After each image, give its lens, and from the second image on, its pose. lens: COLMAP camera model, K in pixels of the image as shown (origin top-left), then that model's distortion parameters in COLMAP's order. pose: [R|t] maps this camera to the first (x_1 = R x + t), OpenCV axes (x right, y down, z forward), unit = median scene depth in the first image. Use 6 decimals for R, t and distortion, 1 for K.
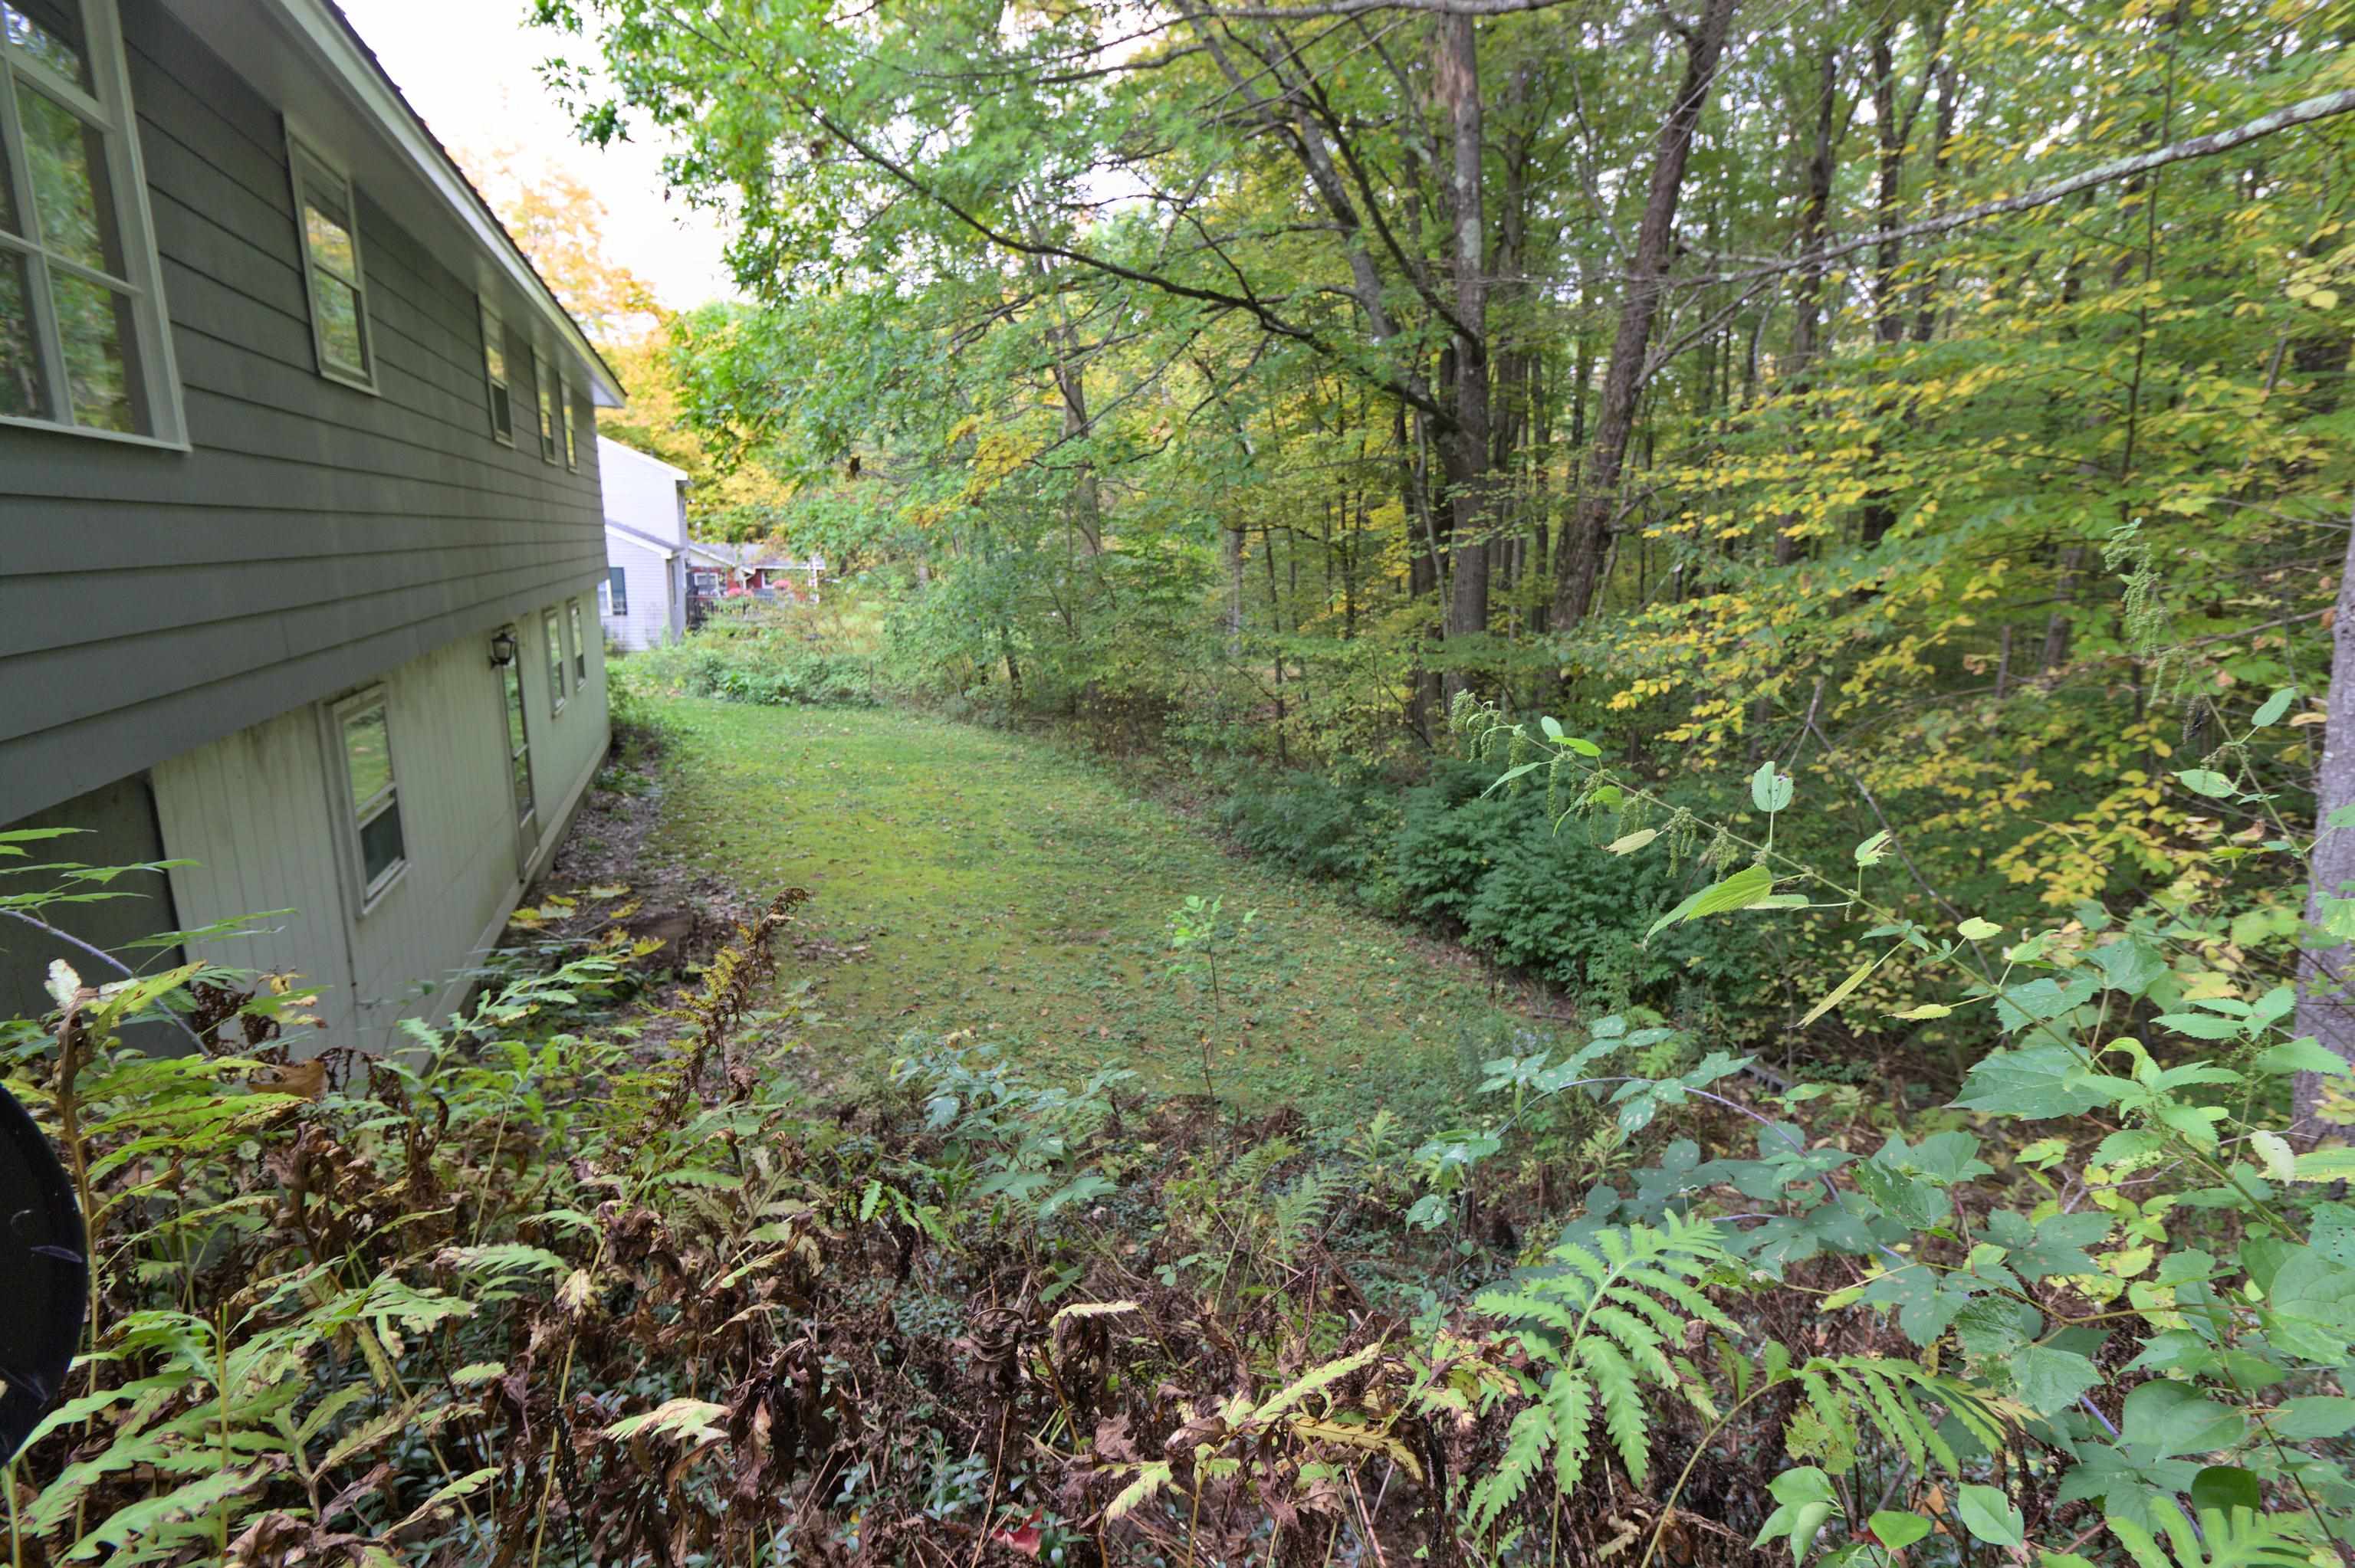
lens RADIAL K [[1079.1, 0, 1177.5], [0, 1079.1, 784.0], [0, 0, 1]] dist [0.001318, -0.015024]
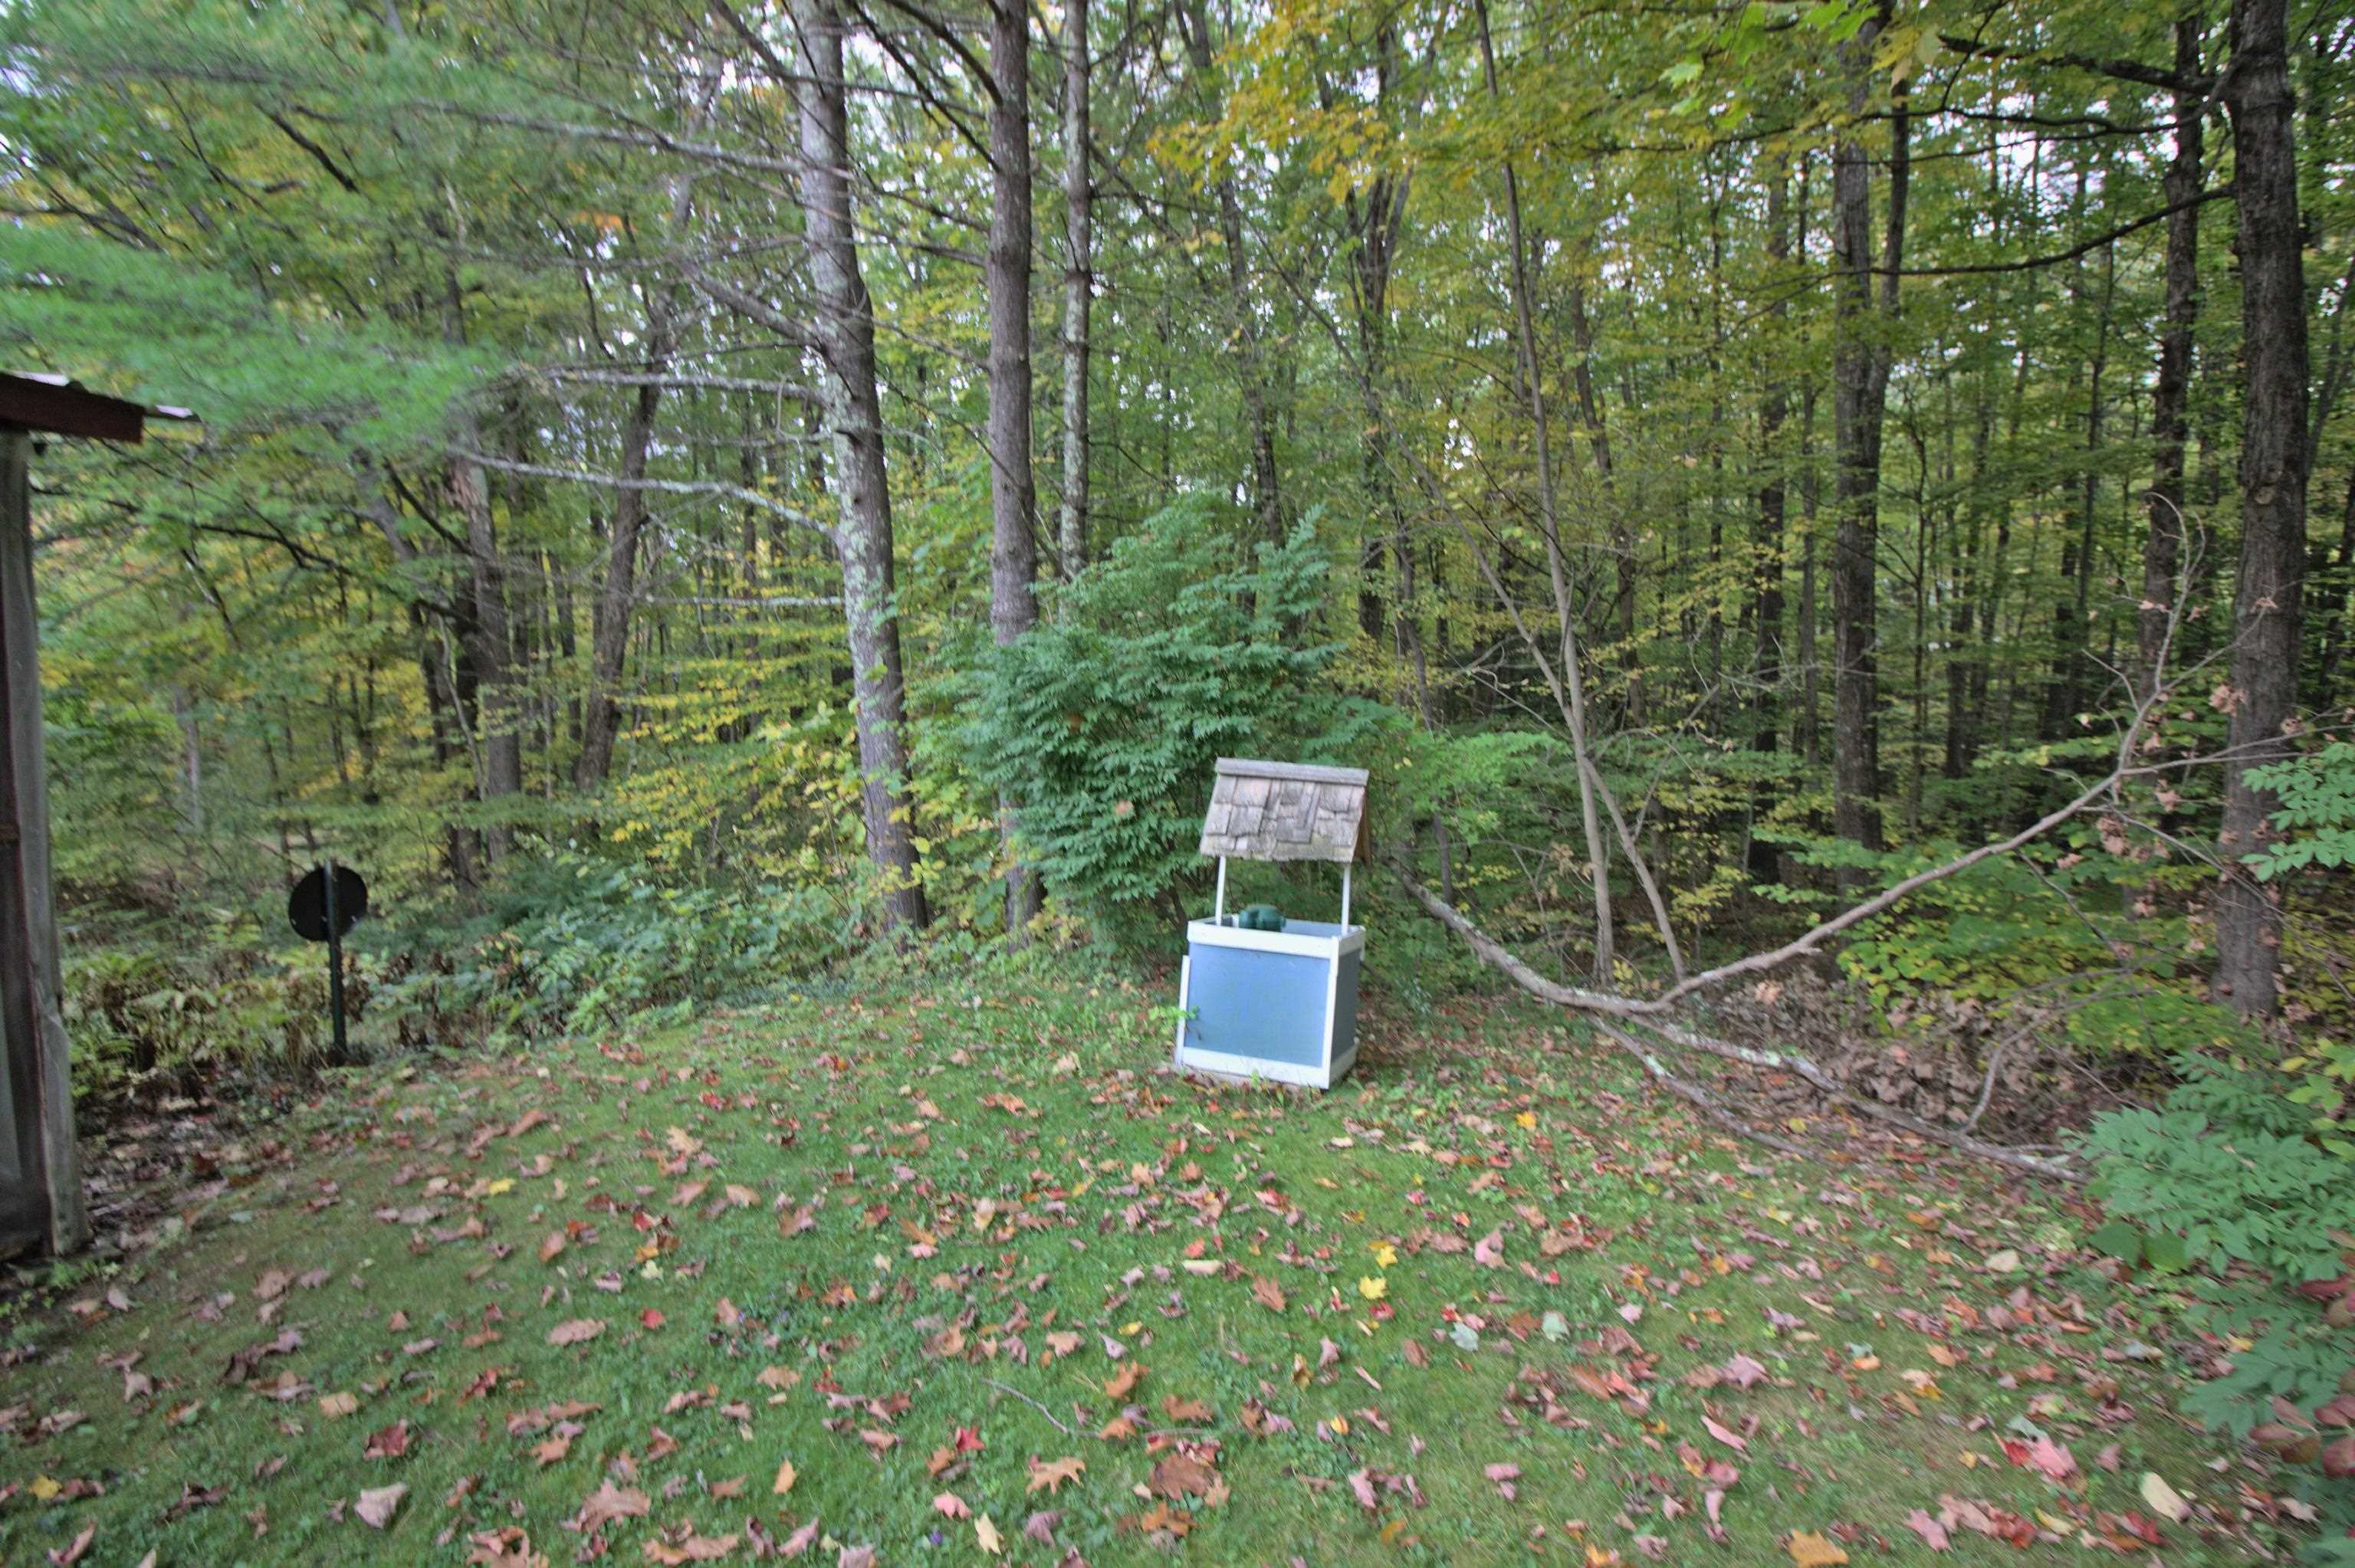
lens RADIAL K [[1079.1, 0, 1177.5], [0, 1079.1, 784.0], [0, 0, 1]] dist [0.001318, -0.015024]
pose [[0.679838, -0.048047, 0.731787, -0.120296], [0.143352, 0.987309, -0.068352, 0.046773], [-0.719215, 0.151372, 0.678097, -0.427581]]
